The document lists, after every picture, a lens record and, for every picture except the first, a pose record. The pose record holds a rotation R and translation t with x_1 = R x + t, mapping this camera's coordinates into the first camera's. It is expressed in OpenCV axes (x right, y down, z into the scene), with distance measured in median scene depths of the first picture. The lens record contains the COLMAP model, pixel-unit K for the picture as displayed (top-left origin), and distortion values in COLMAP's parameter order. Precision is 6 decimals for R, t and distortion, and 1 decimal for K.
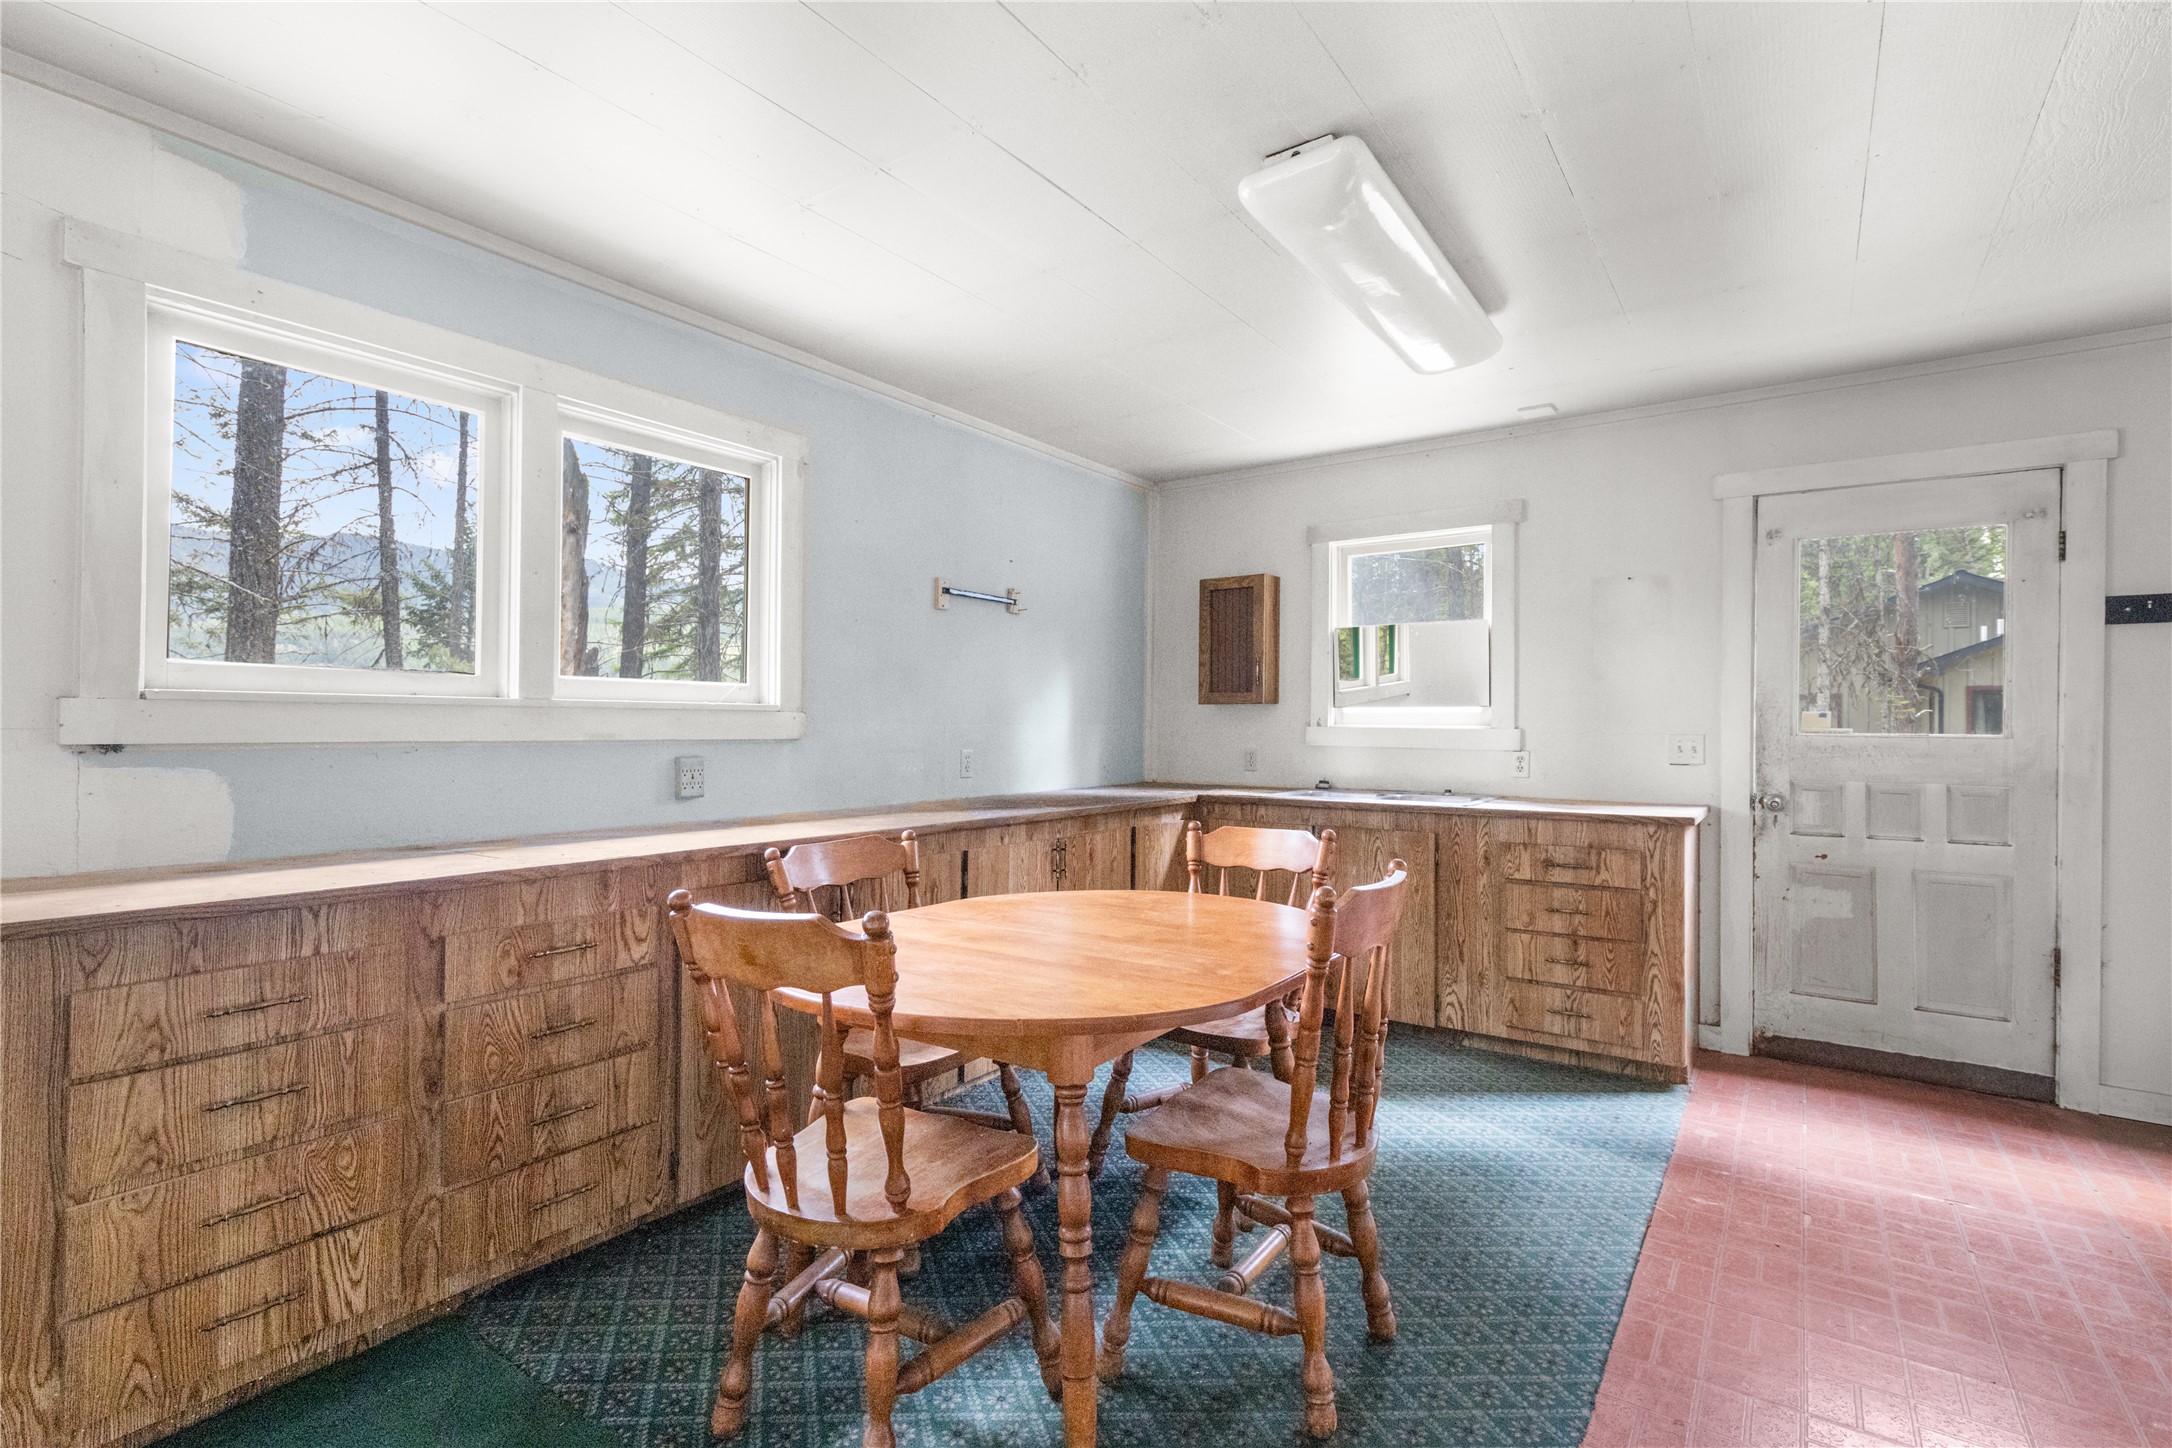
lens RADIAL K [[991.0, 0, 1083.5], [0, 991.0, 730.9], [0, 0, 1]] dist [0.010750, 0.000149]
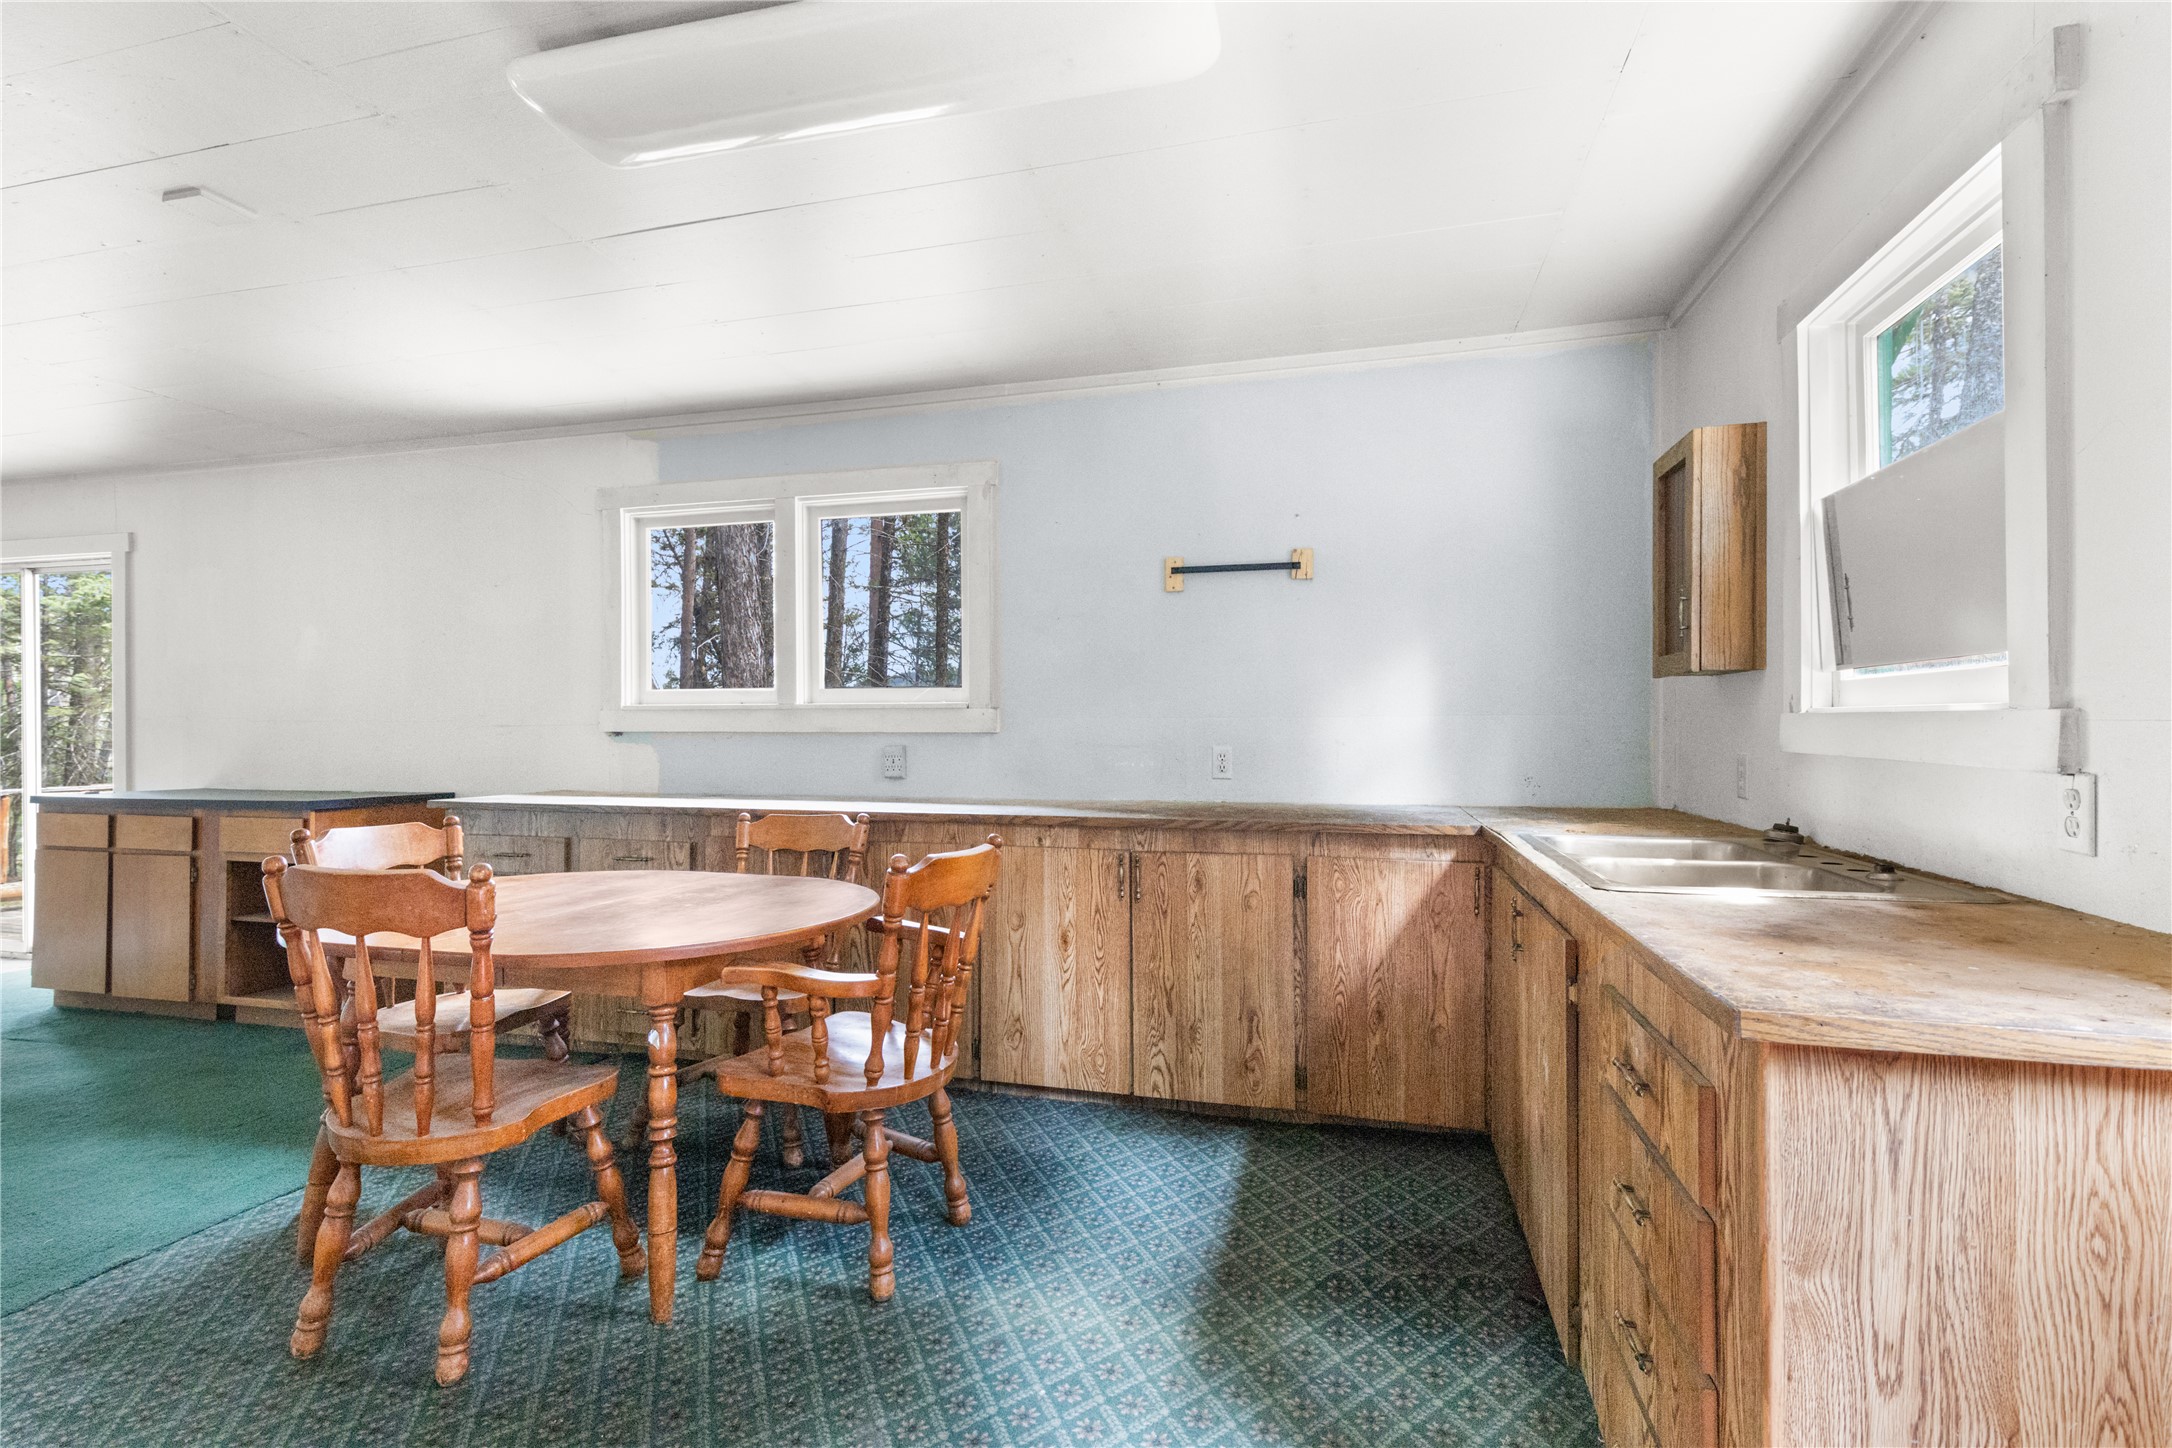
lens RADIAL K [[991.0, 0, 1083.5], [0, 991.0, 730.9], [0, 0, 1]] dist [0.010750, 0.000149]
pose [[0.357837, -0.000016, -0.933784, 0.772767], [0.000171, 1.000000, 0.000048, 0.006473], [0.933784, -0.000177, 0.357837, 0.678920]]
